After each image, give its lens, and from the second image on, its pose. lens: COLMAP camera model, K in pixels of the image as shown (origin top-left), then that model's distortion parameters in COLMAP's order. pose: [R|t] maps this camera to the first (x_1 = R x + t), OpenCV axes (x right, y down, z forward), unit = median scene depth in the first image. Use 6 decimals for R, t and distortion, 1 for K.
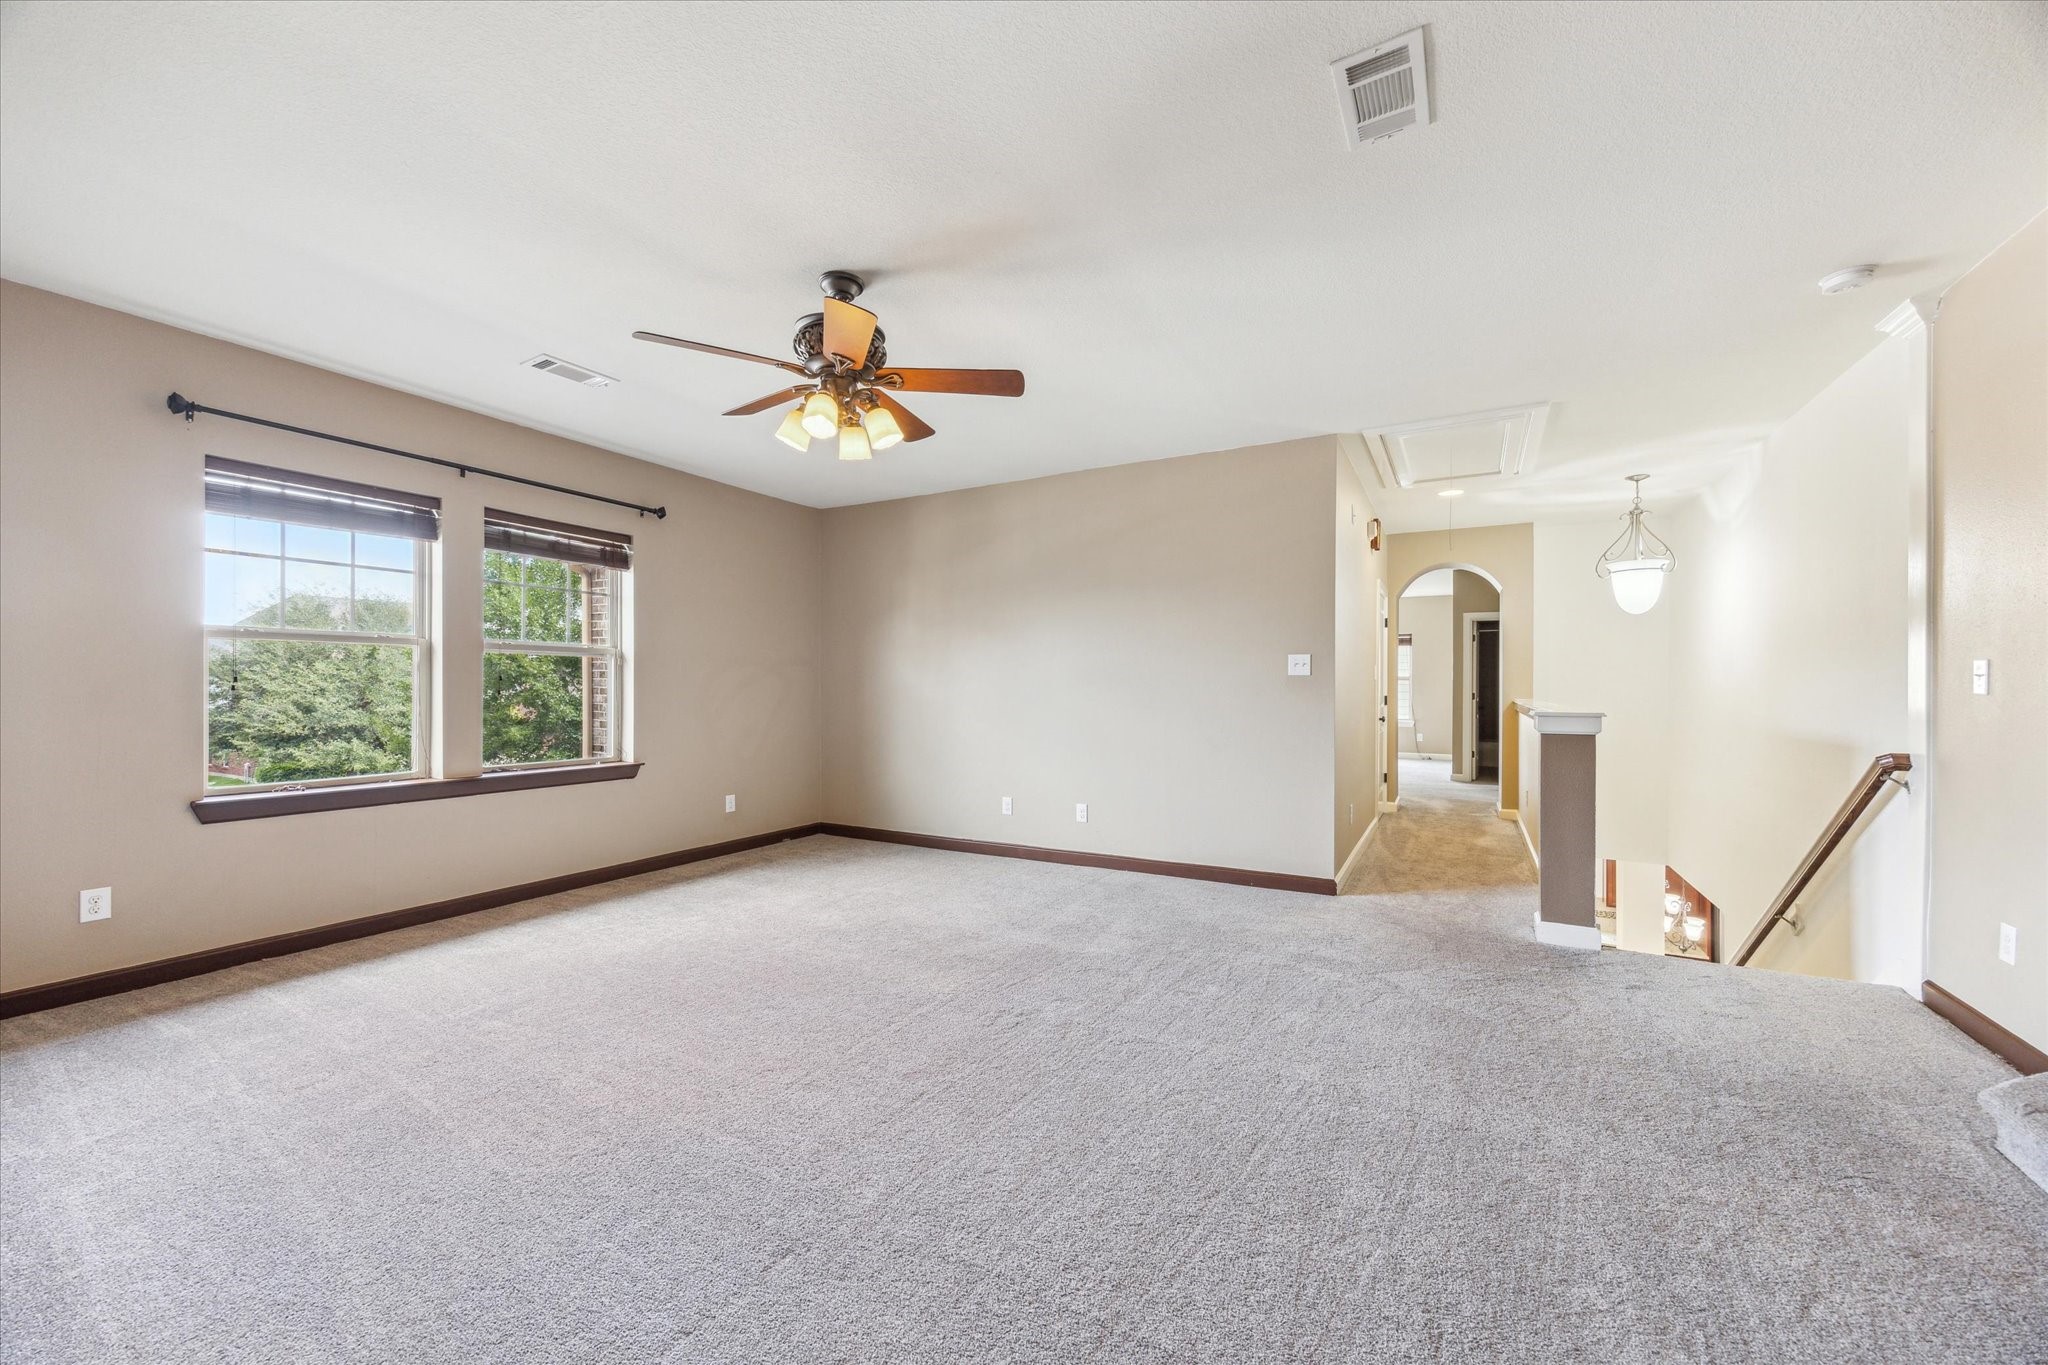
lens RADIAL K [[788.1, 0, 1051.0], [0, 788.1, 677.1], [0, 0, 1]] dist [0.000733, -0.000327]
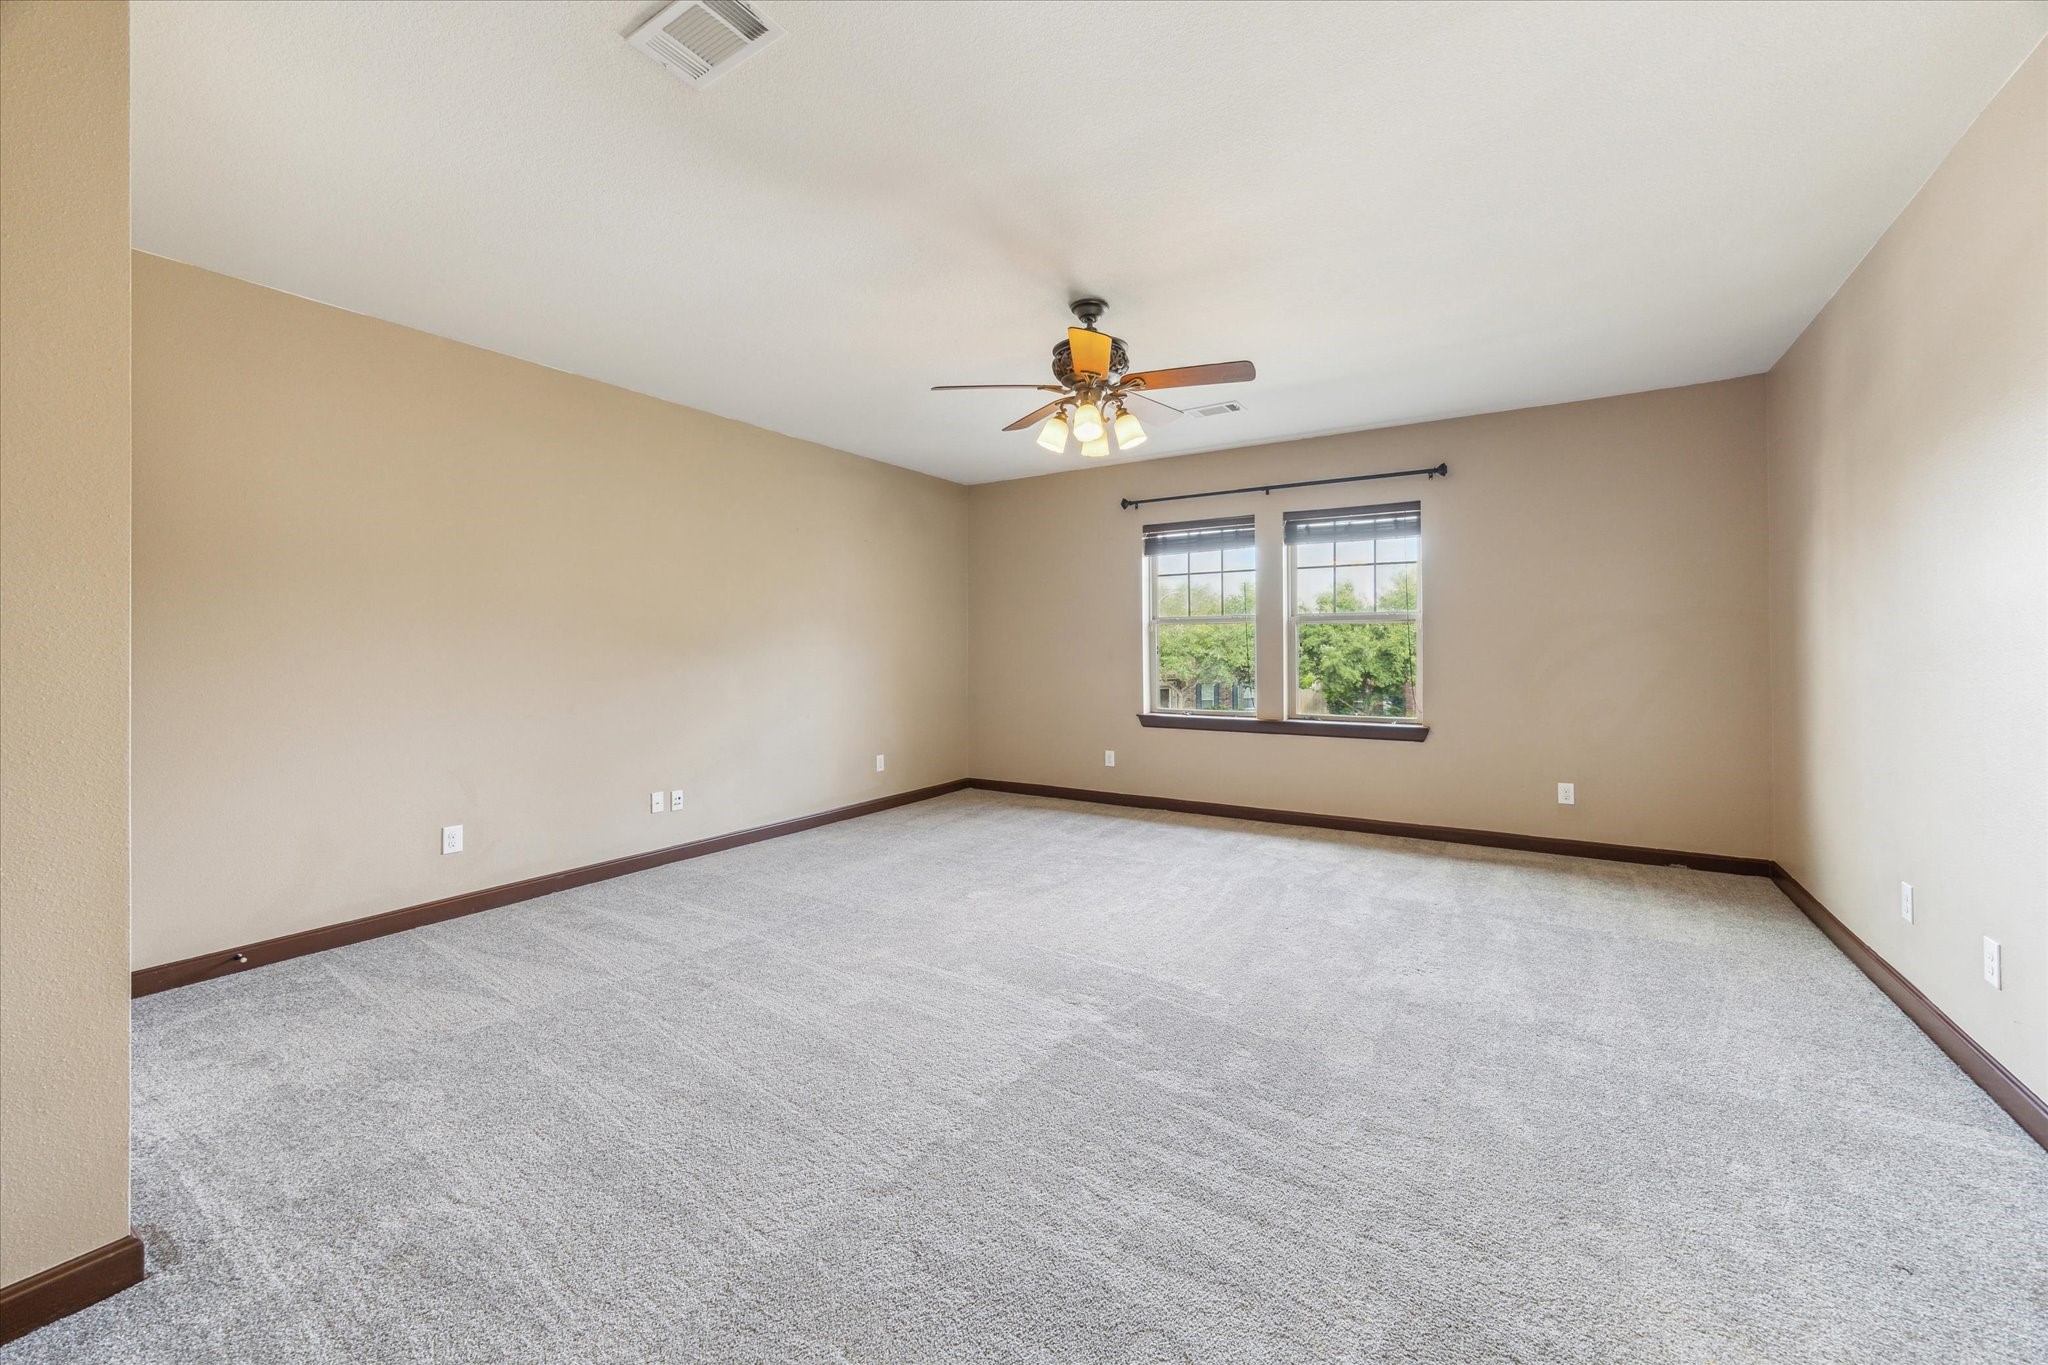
lens RADIAL K [[808.8, 0, 1019.1], [0, 808.8, 644.8], [0, 0, 1]] dist [0.000042, -0.000076]
pose [[-0.095887, -0.013589, -0.995299, 0.701336], [0.013192, 0.999802, -0.014922, 0.016876], [0.995305, -0.014560, -0.095689, 0.754859]]
